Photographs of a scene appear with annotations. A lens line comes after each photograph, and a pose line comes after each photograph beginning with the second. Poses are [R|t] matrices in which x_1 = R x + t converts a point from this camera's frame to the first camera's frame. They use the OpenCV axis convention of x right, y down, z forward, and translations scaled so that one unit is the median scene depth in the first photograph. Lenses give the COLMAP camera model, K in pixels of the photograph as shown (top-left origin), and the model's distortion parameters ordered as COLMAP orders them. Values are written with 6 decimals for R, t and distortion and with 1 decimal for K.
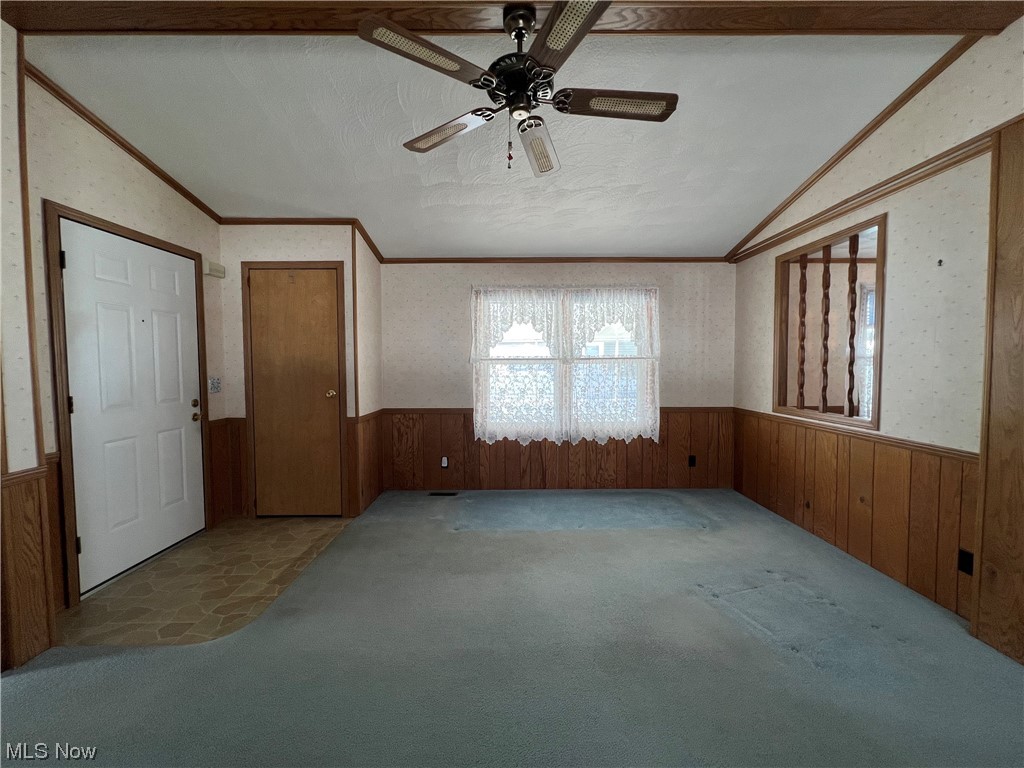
lens RADIAL K [[409.9, 0, 510.7], [0, 409.9, 385.7], [0, 0, 1]] dist [0.000617, 0.000096]
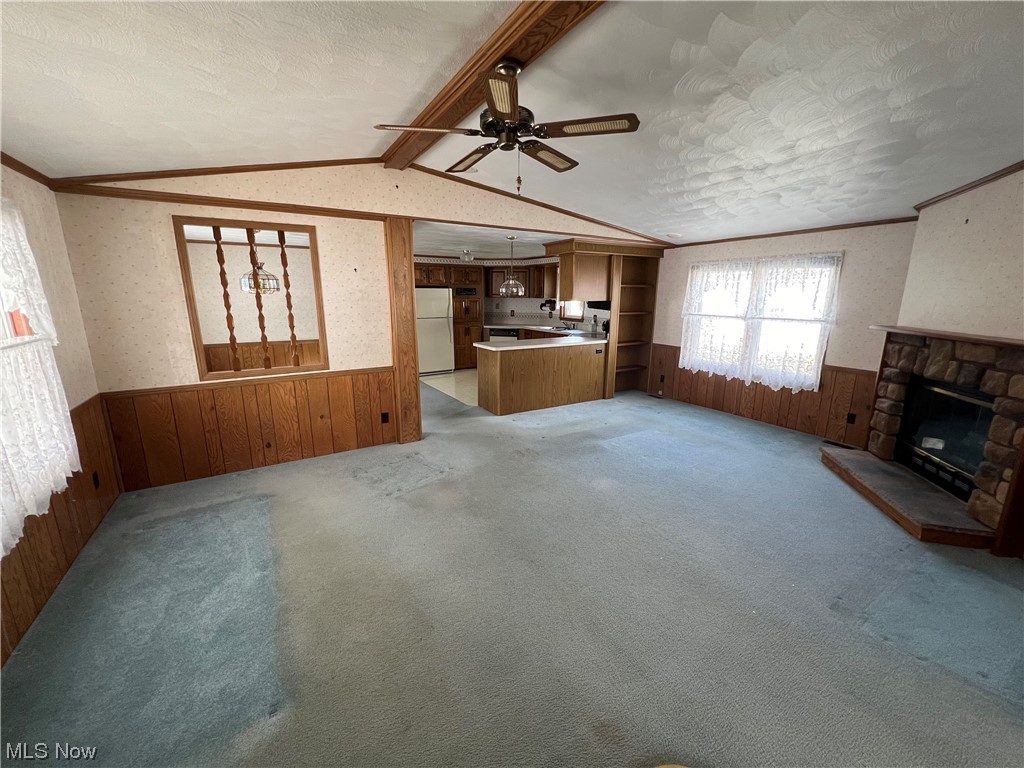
lens RADIAL K [[409.9, 0, 511.5], [0, 409.9, 384.1], [0, 0, 1]] dist [0.000617, 0.000096]
pose [[-0.523667, -0.182719, 0.832098, -0.761162], [0.044682, 0.969494, 0.241009, -0.176307], [-0.850750, 0.163388, -0.499528, 1.140324]]
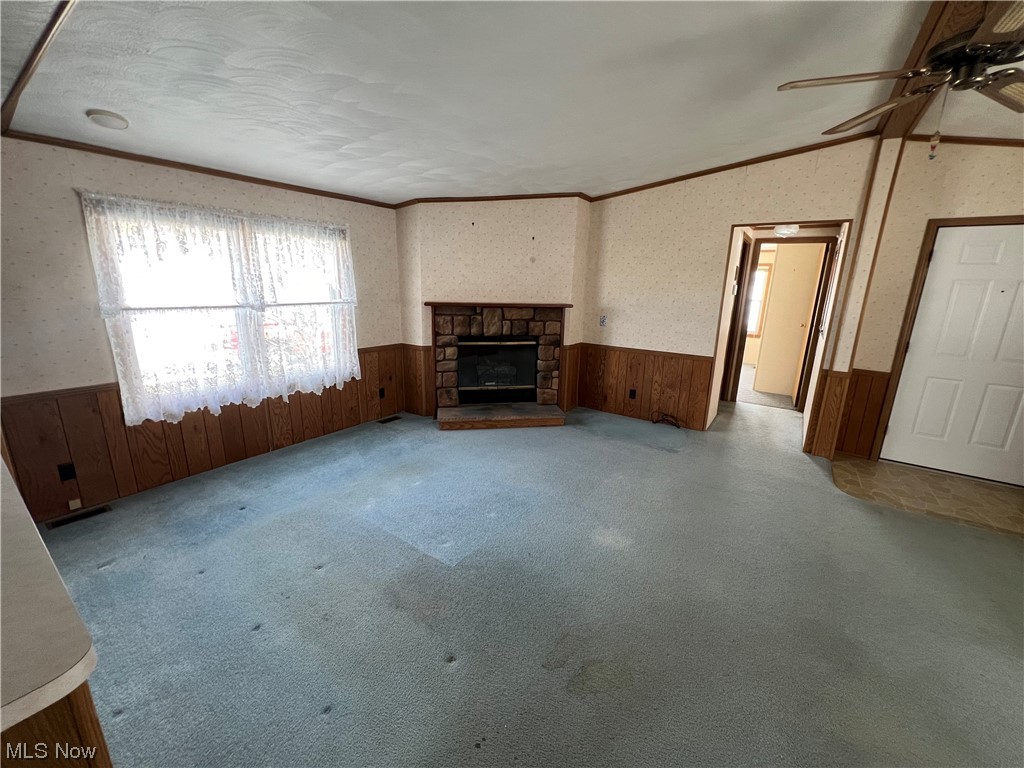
lens RADIAL K [[409.9, 0, 511.9], [0, 409.9, 383.7], [0, 0, 1]] dist [0.000617, 0.000096]
pose [[-0.569370, 0.191298, -0.799514, 0.988874], [-0.067348, 0.958425, 0.277282, -0.137458], [0.819318, 0.211721, -0.532815, 0.519775]]
